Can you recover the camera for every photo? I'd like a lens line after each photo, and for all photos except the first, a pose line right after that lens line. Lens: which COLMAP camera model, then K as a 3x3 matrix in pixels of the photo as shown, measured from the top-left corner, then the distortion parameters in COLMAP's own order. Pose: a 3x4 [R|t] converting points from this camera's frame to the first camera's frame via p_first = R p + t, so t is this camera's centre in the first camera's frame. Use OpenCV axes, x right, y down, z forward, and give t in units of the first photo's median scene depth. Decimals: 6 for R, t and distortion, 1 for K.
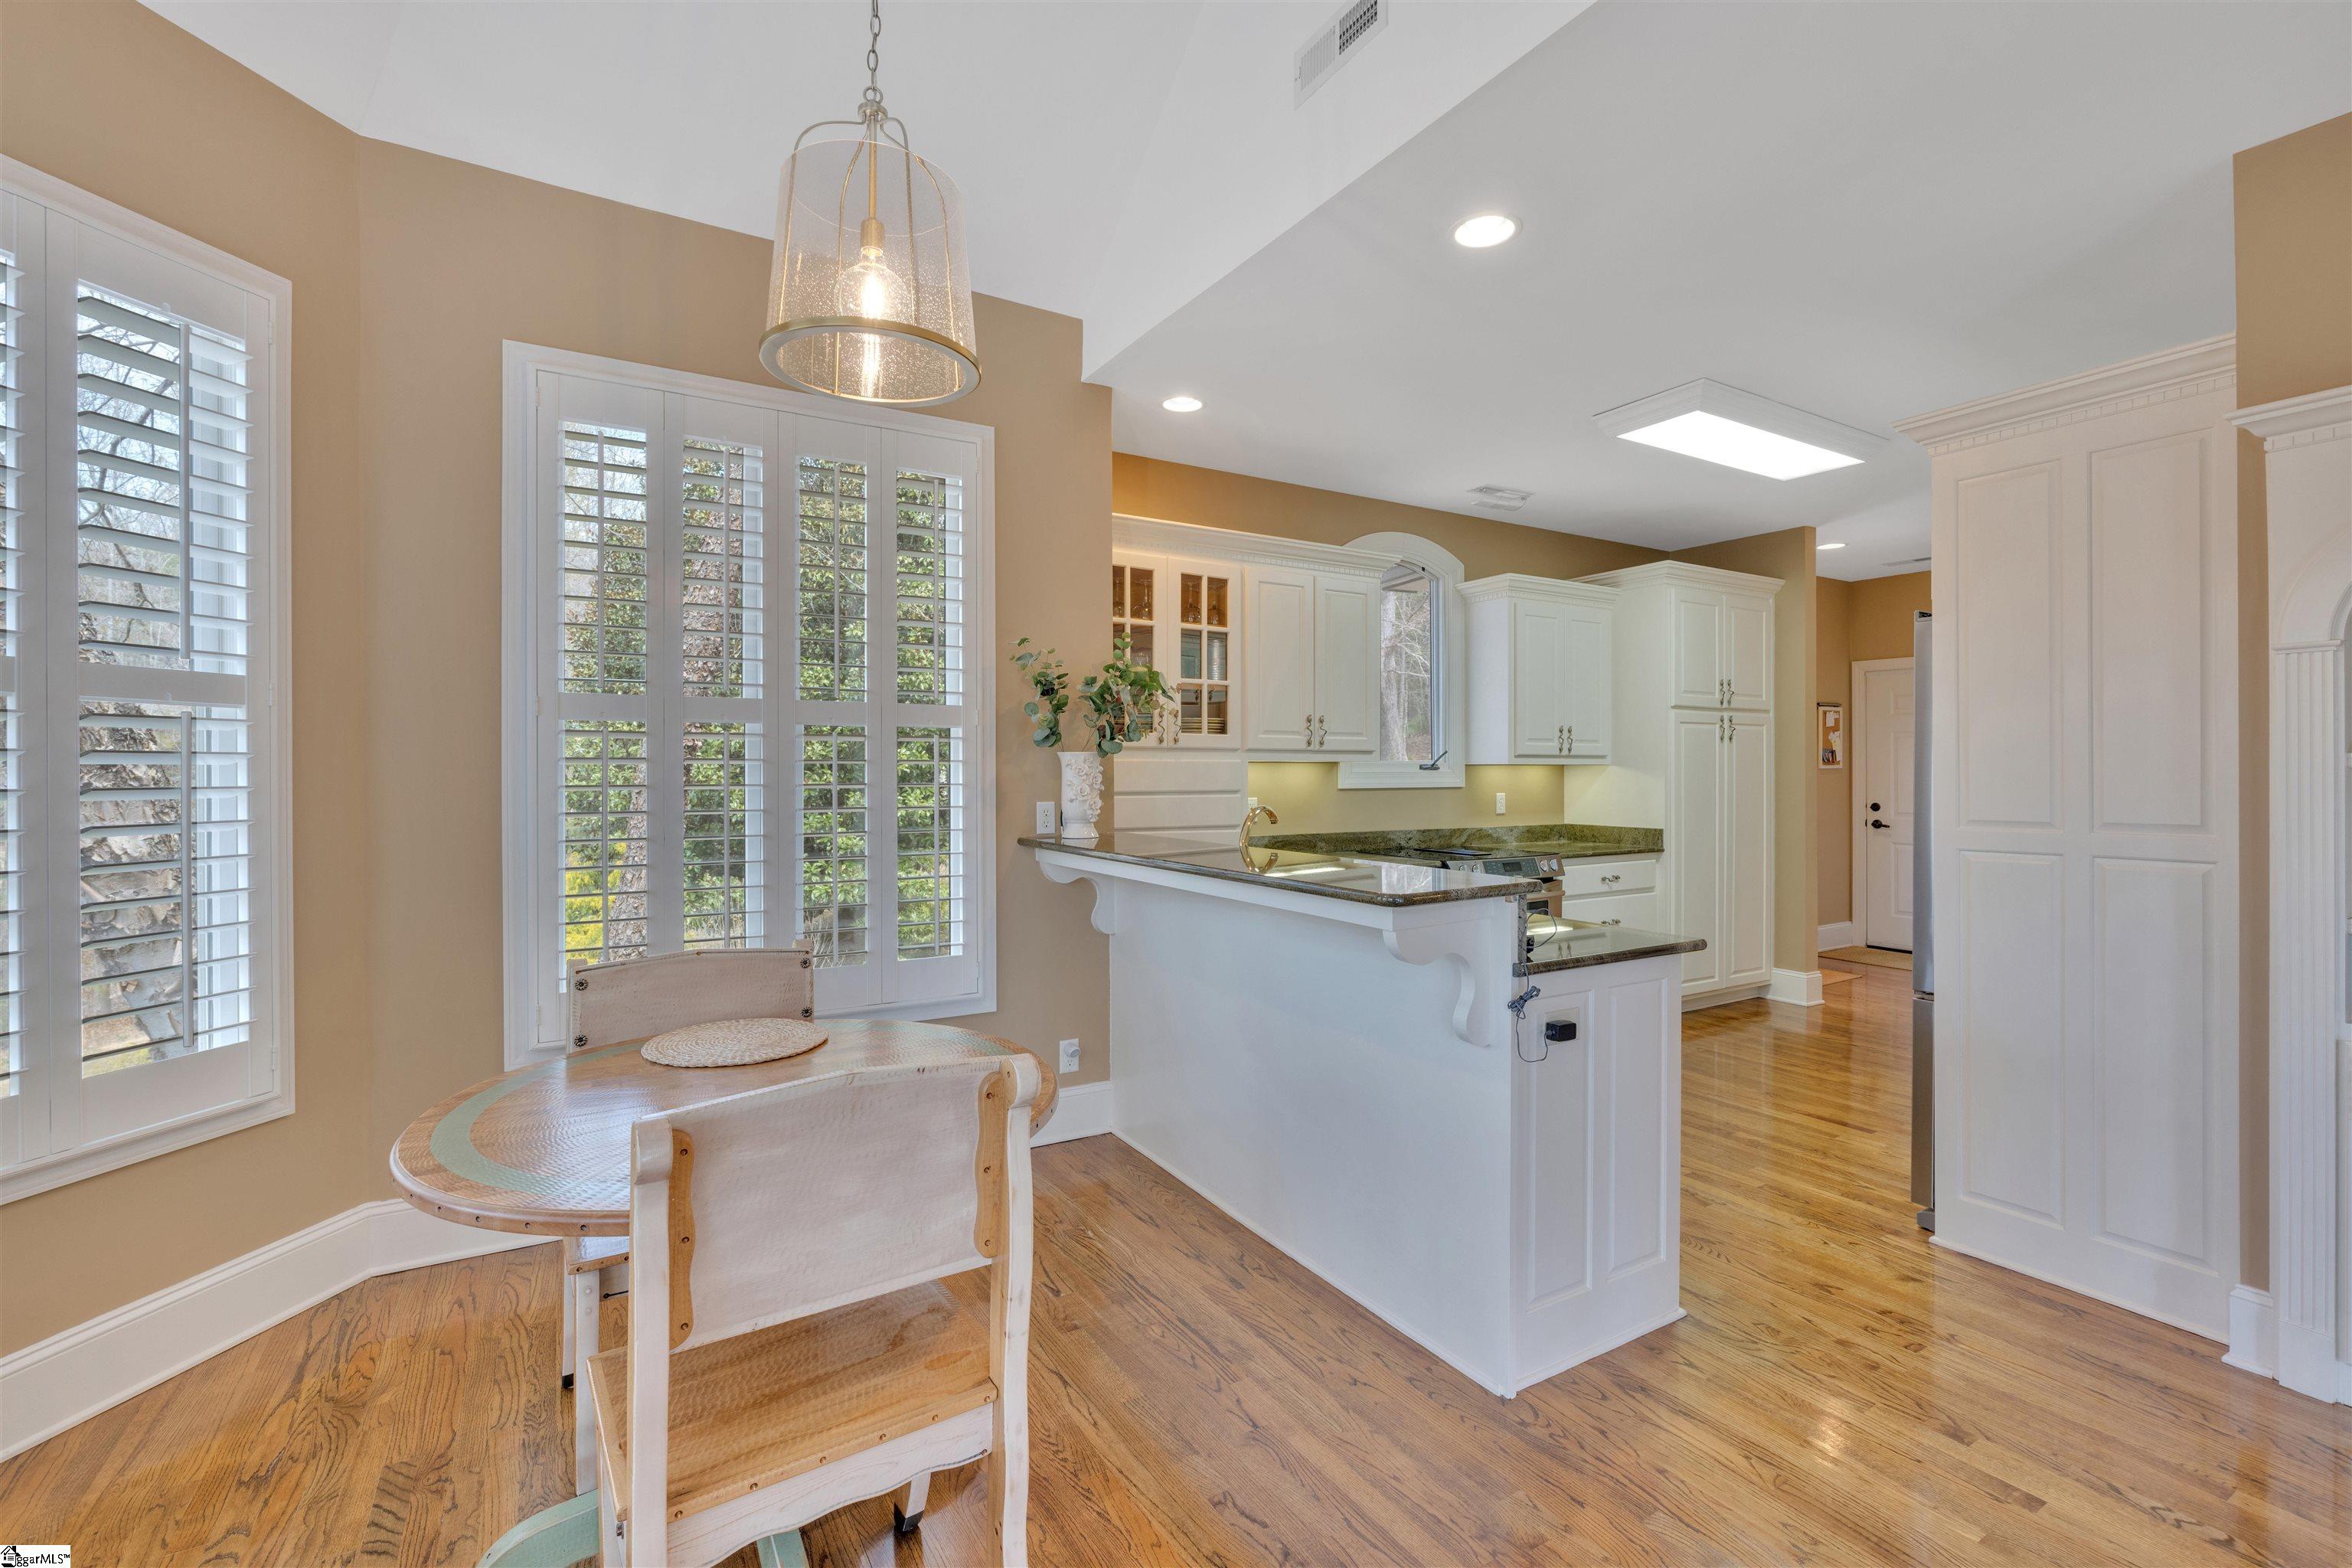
lens RADIAL K [[1034.7, 0, 1179.6], [0, 1034.7, 772.0], [0, 0, 1]] dist [-0.004767, -0.001226]
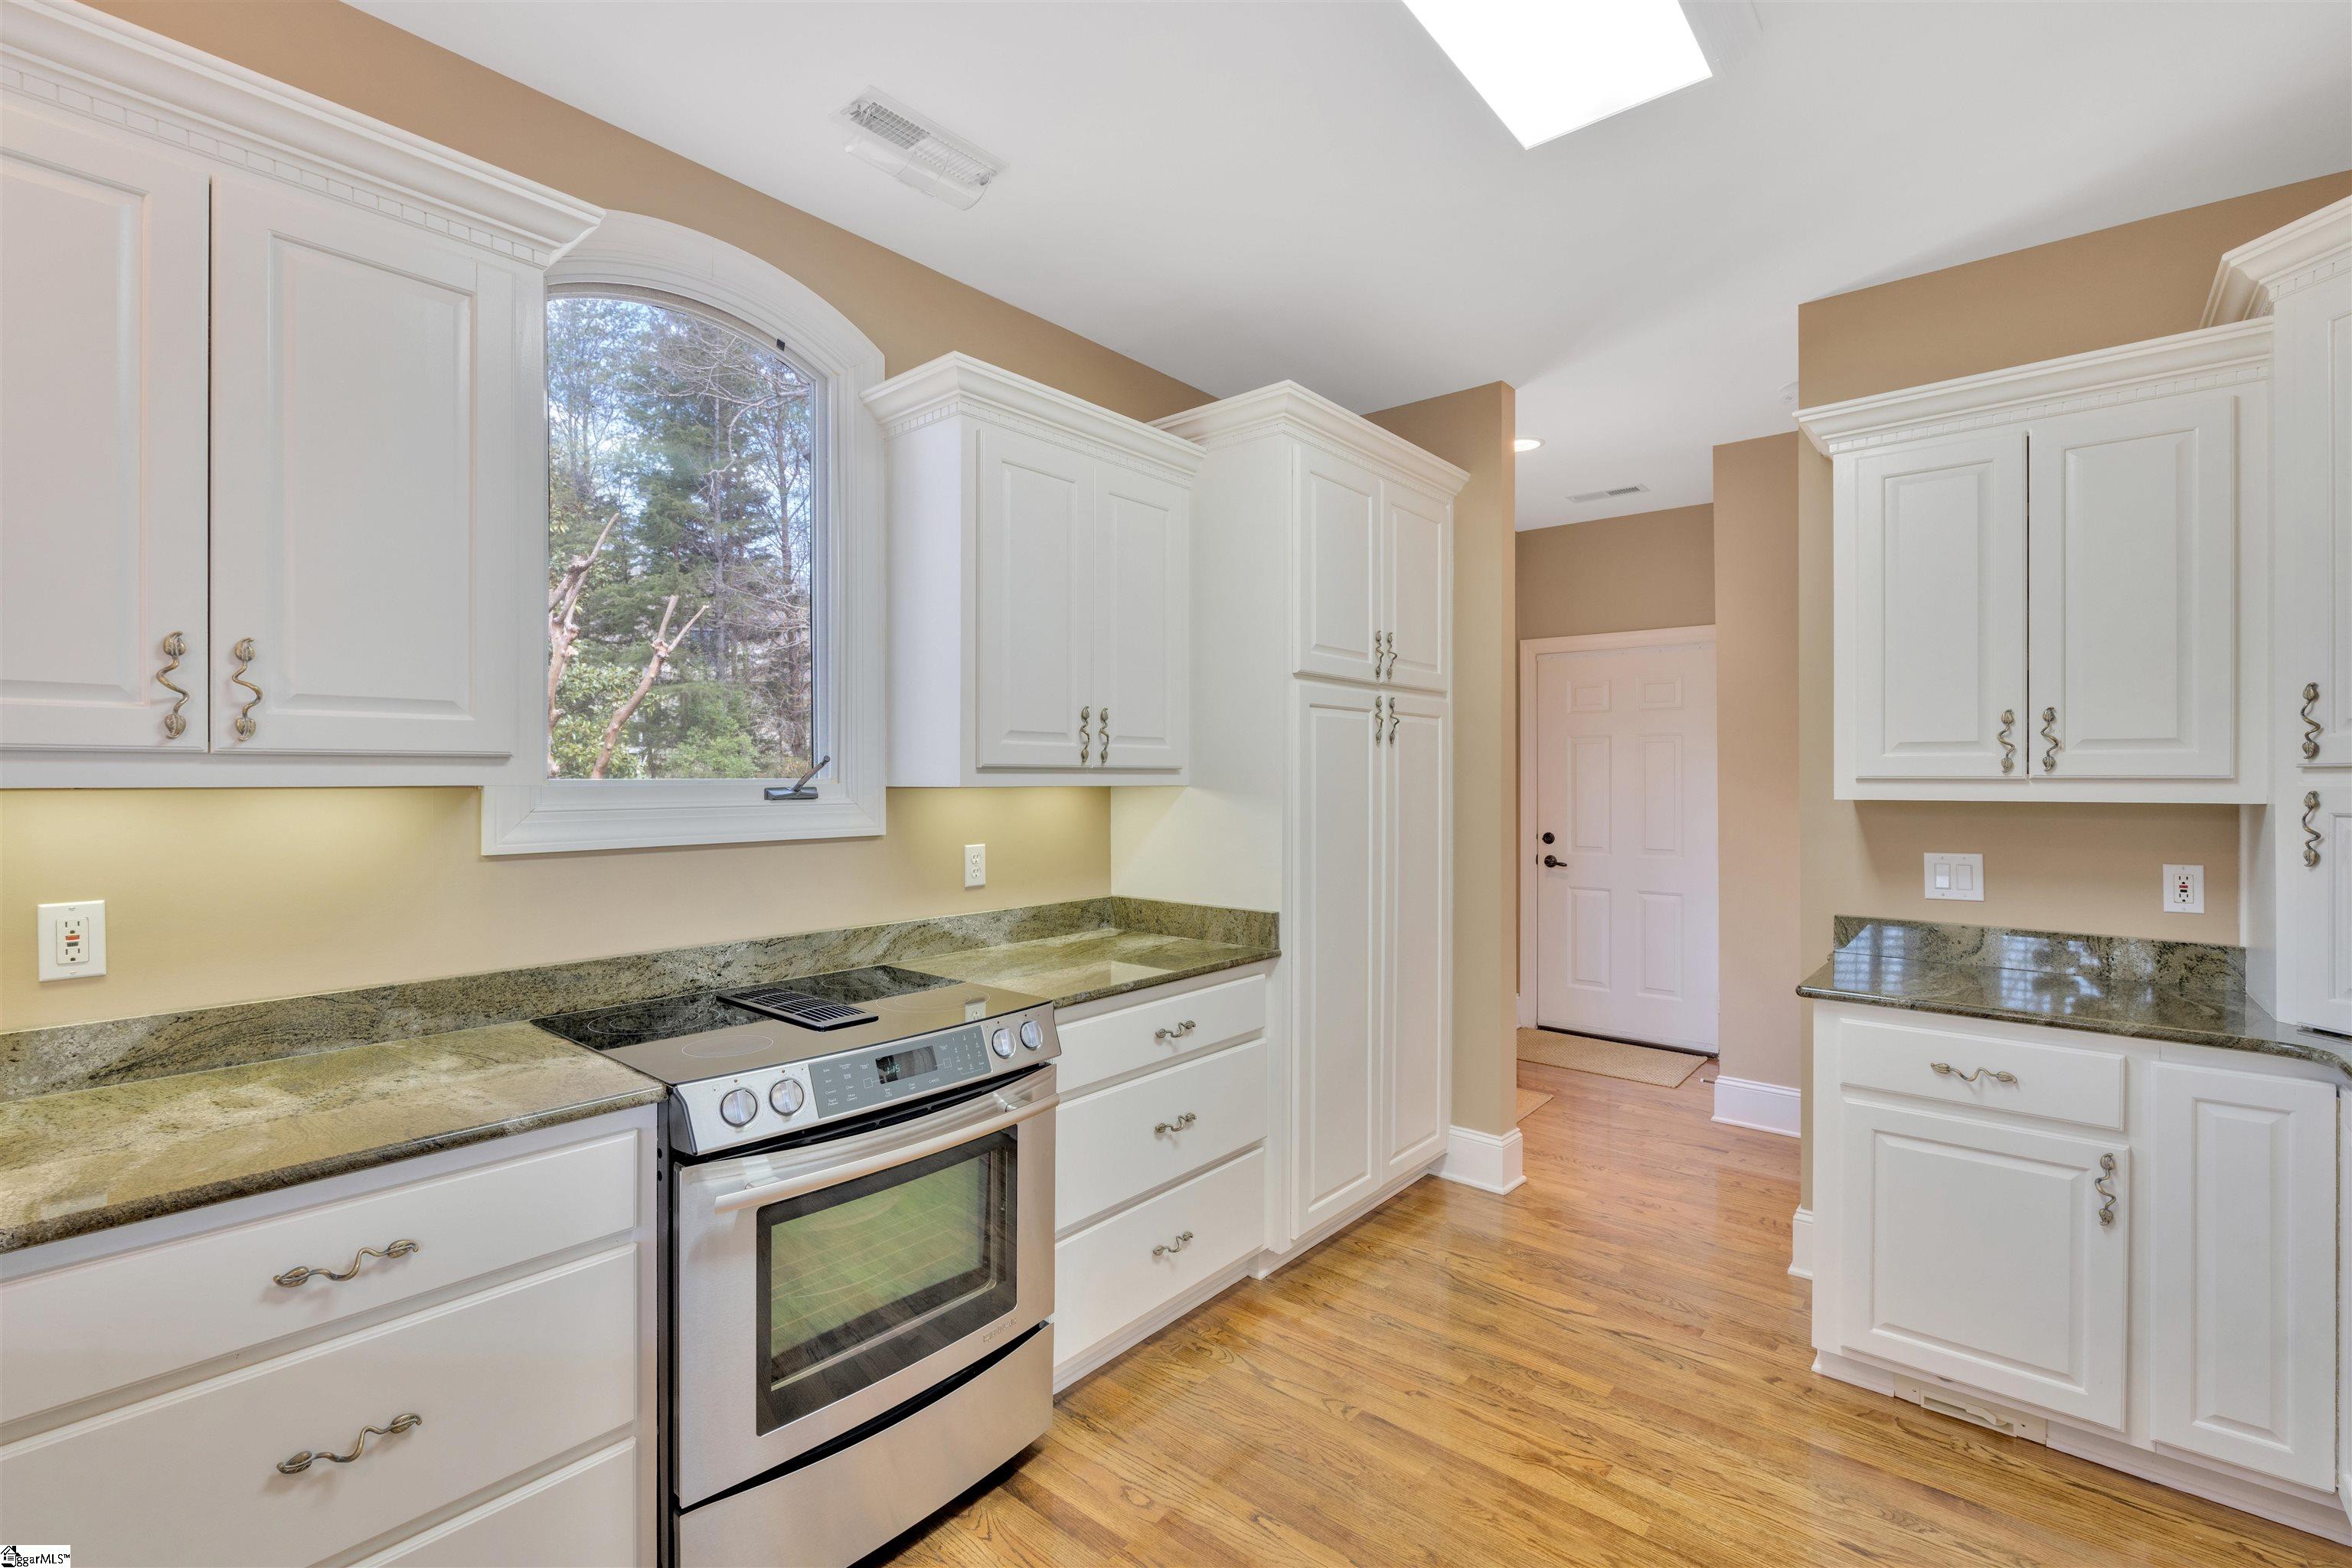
lens RADIAL K [[1034.7, 0, 1176.8], [0, 1034.7, 778.8], [0, 0, 1]] dist [-0.004767, -0.001226]
pose [[0.946590, 0.001025, 0.322439, 0.253334], [-0.001606, 0.999998, 0.001534, -0.011897], [-0.322437, -0.001970, 0.946589, 0.528590]]
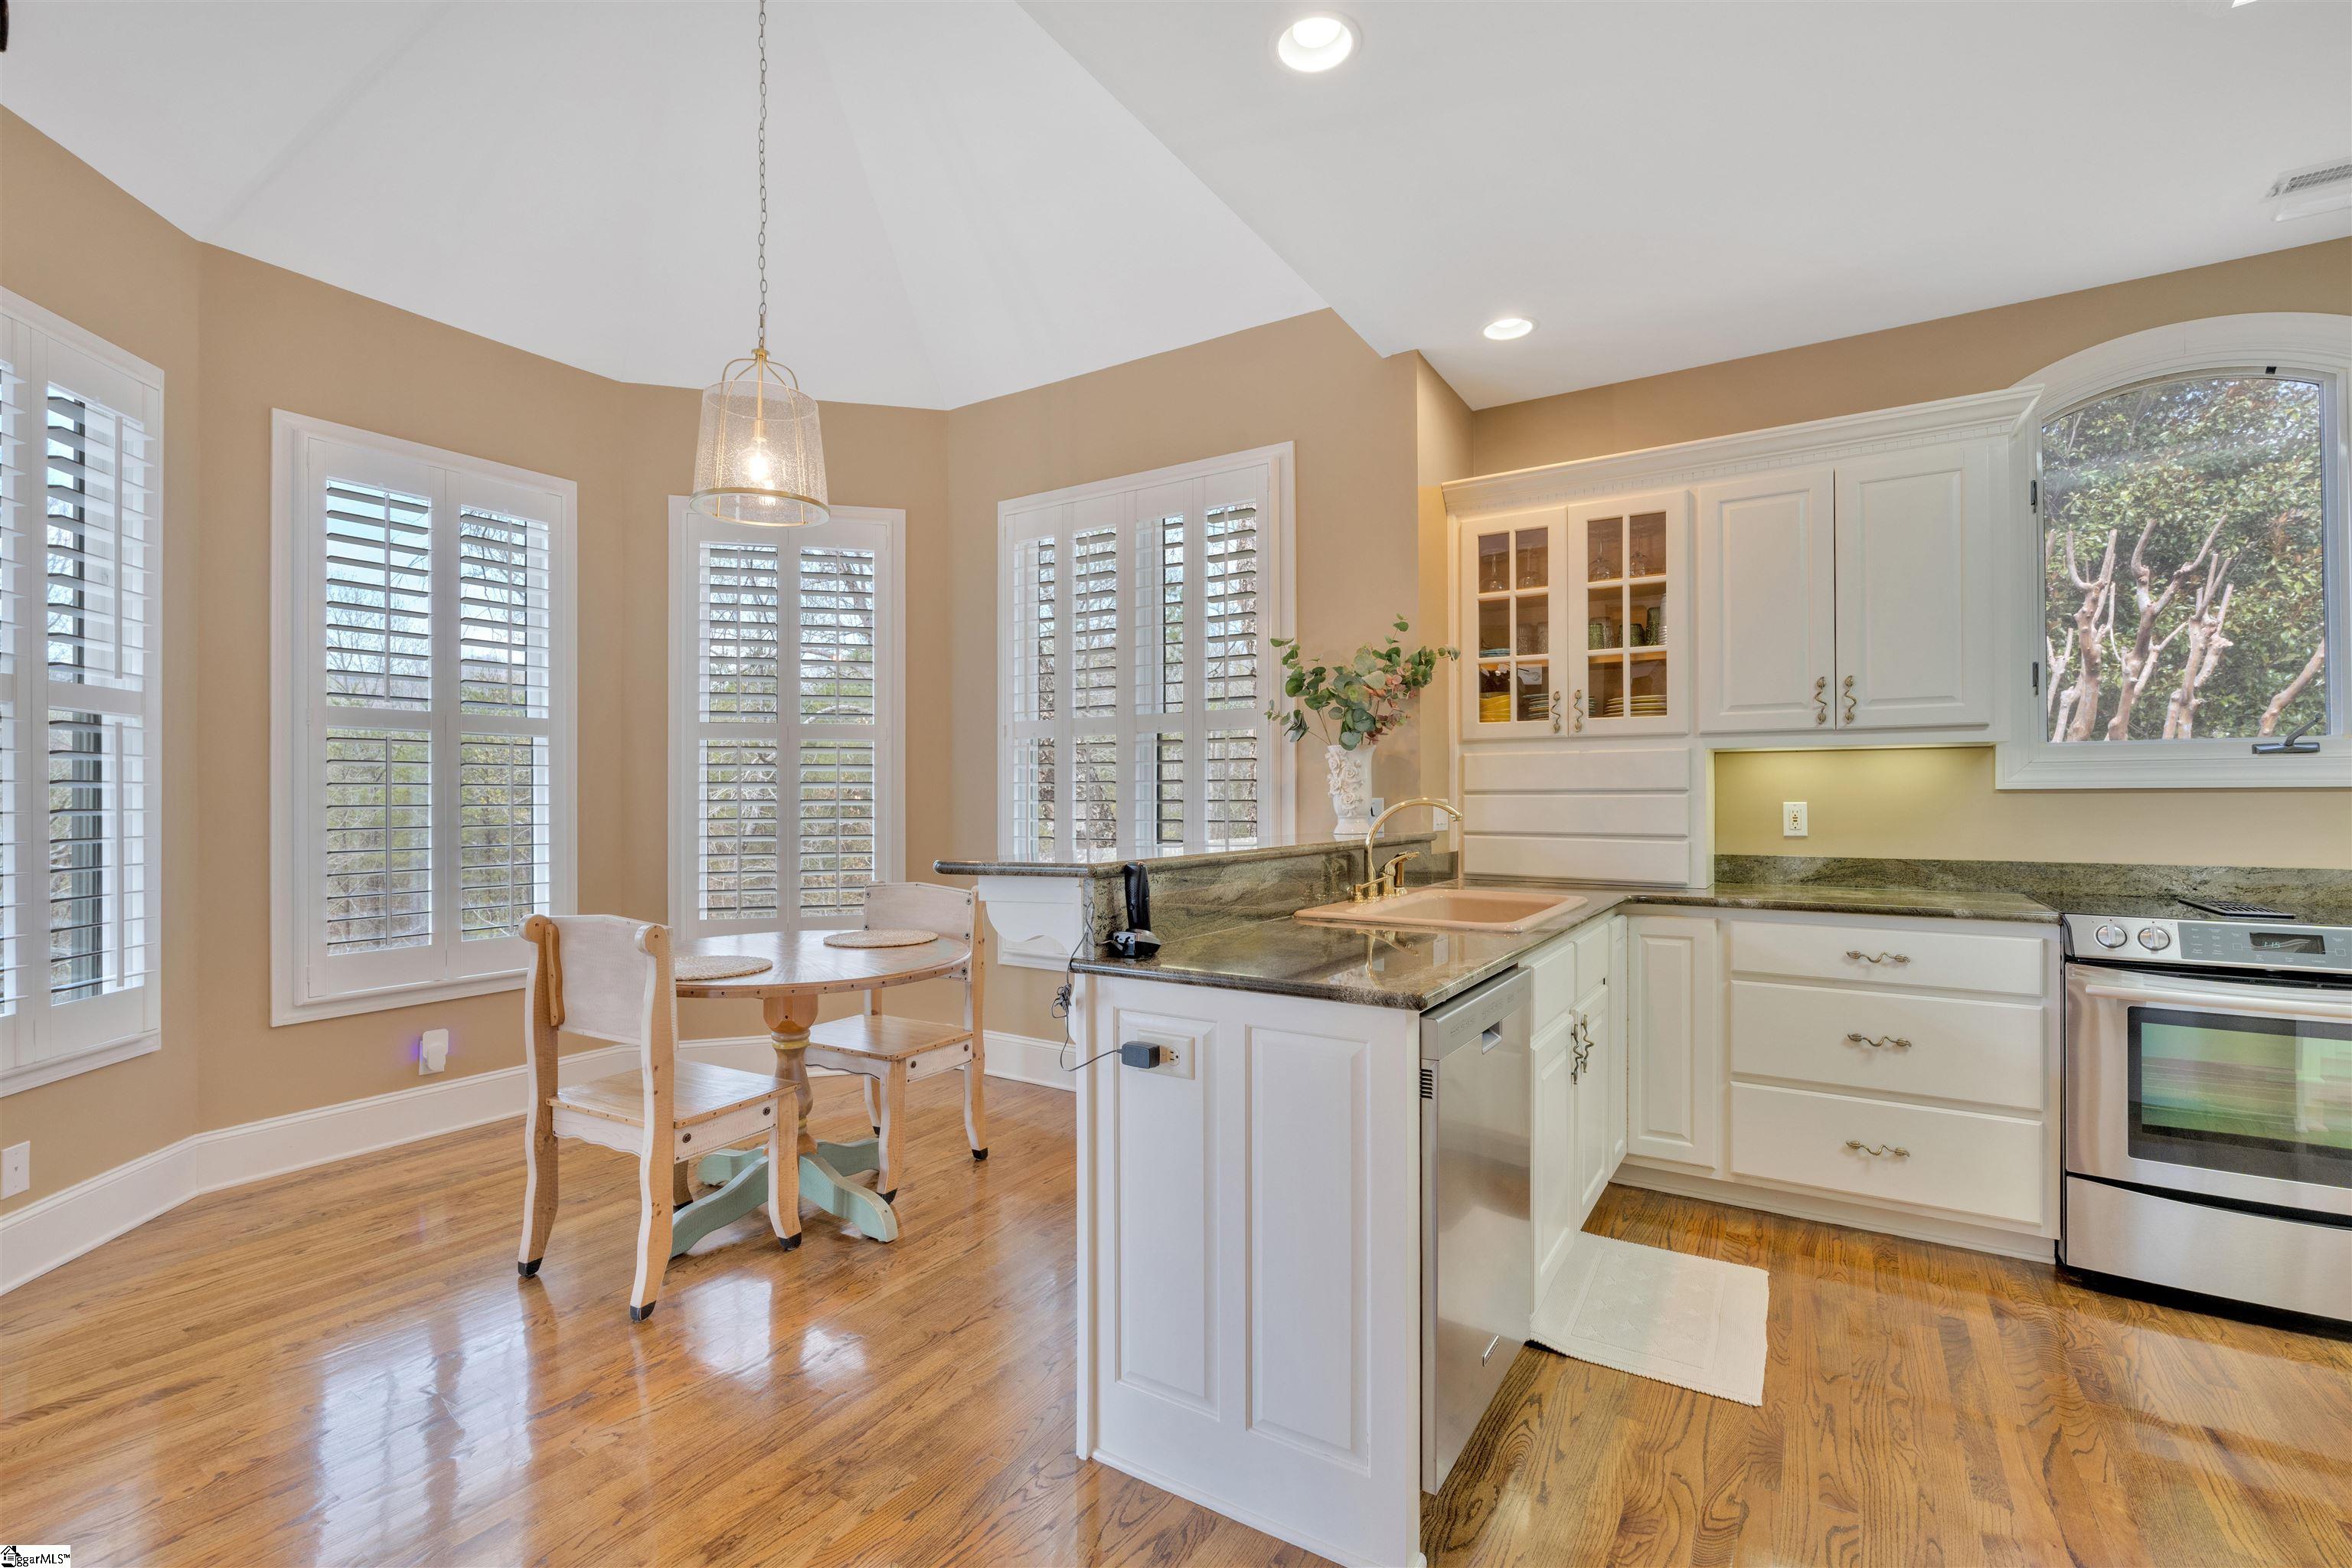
lens RADIAL K [[1034.7, 0, 1177.3], [0, 1034.7, 801.7], [0, 0, 1]] dist [-0.004767, -0.001226]
pose [[0.450520, -0.001603, -0.892765, 0.450113], [0.003103, 0.999995, -0.000230, 0.020725], [0.892761, -0.002667, 0.450523, 0.271364]]
